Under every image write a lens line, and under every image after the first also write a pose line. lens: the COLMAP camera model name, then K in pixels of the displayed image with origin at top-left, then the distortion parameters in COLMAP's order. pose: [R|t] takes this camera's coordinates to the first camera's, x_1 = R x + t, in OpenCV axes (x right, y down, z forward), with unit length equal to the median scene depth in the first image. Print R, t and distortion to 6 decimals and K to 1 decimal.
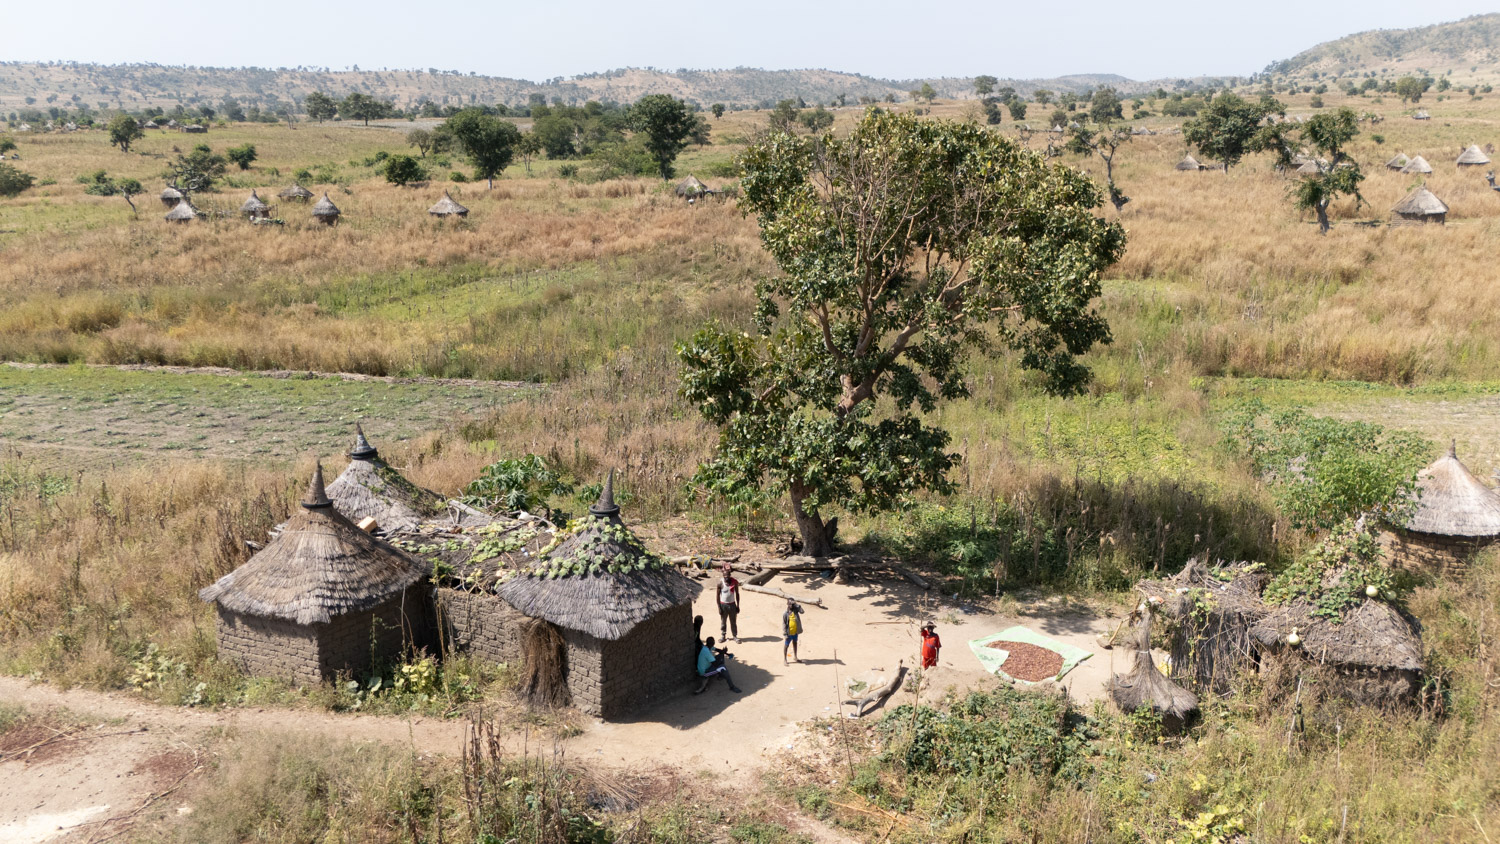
lens RADIAL K [[1103.8, 0, 755.6], [0, 1103.8, 413.1], [0, 0, 1]] dist [0.064653, -0.060845]
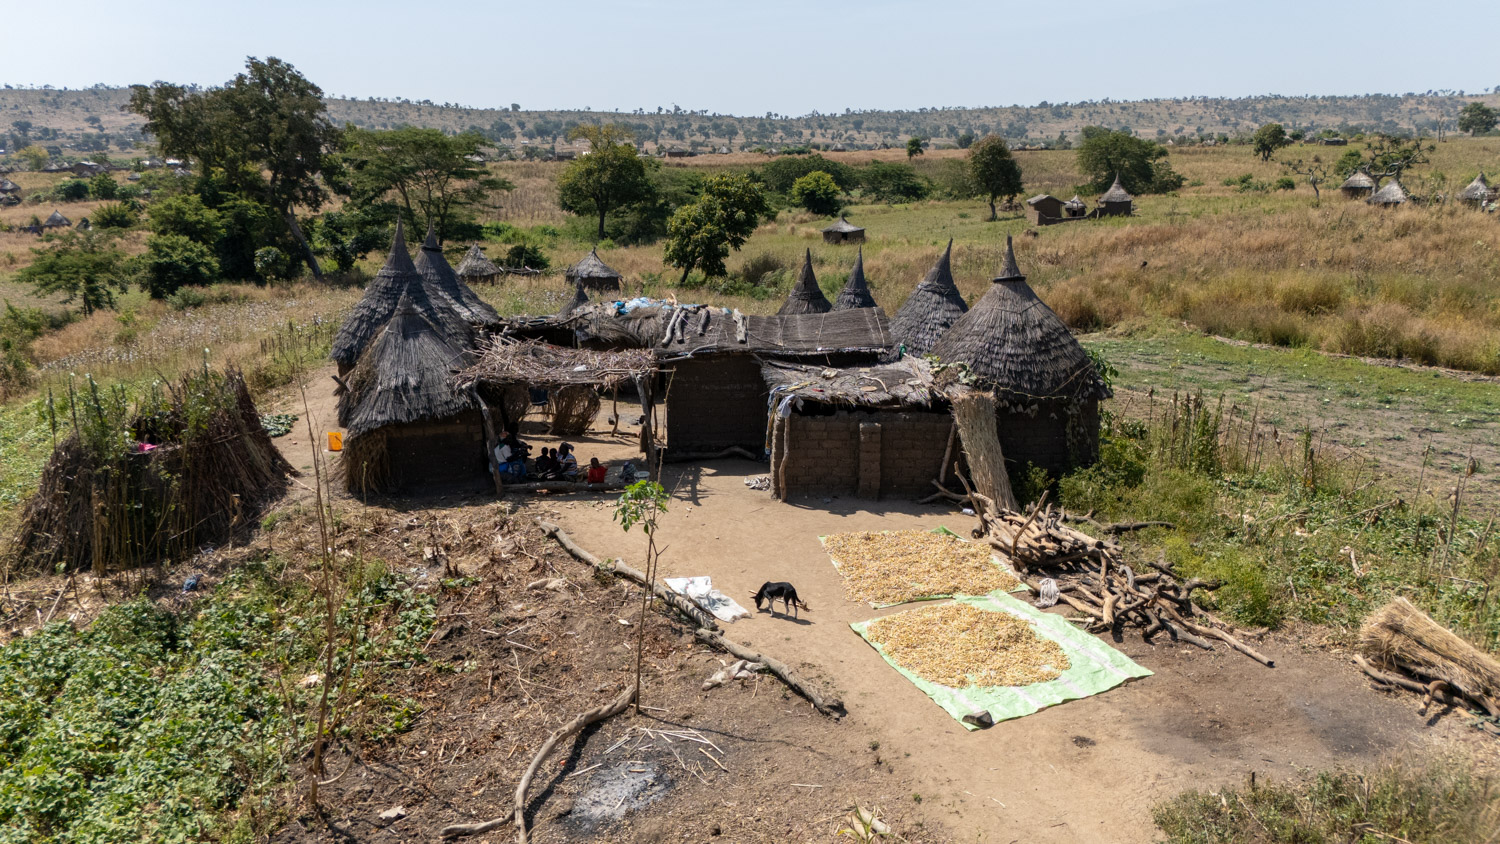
lens RADIAL K [[1103.8, 0, 759.0], [0, 1103.8, 425.3], [0, 0, 1]] dist [0.064653, -0.060845]
pose [[0.630242, 0.187854, -0.753330, -0.007632], [-0.200316, 0.976780, 0.075989, 0.000711], [0.750112, 0.103012, 0.653238, 0.006864]]
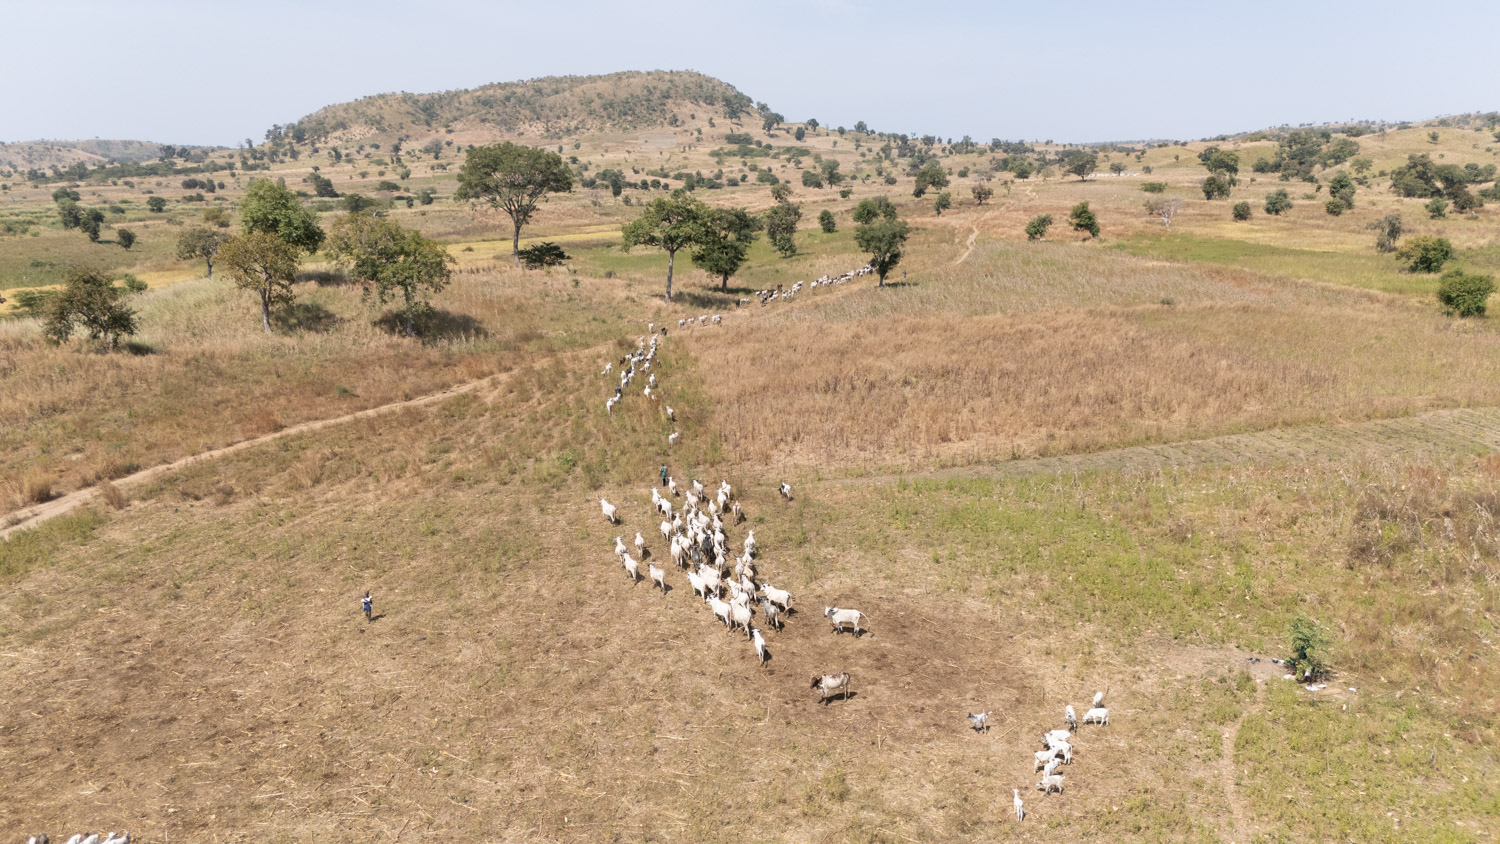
lens RADIAL K [[1103.8, 0, 752.0], [0, 1103.8, 425.7], [0, 0, 1]] dist [0.064653, -0.060845]
pose [[0.584357, -0.180051, 0.791270, 0.023239], [0.214603, 0.974648, 0.063293, -0.099311], [-0.782606, 0.132823, 0.608182, 0.328064]]
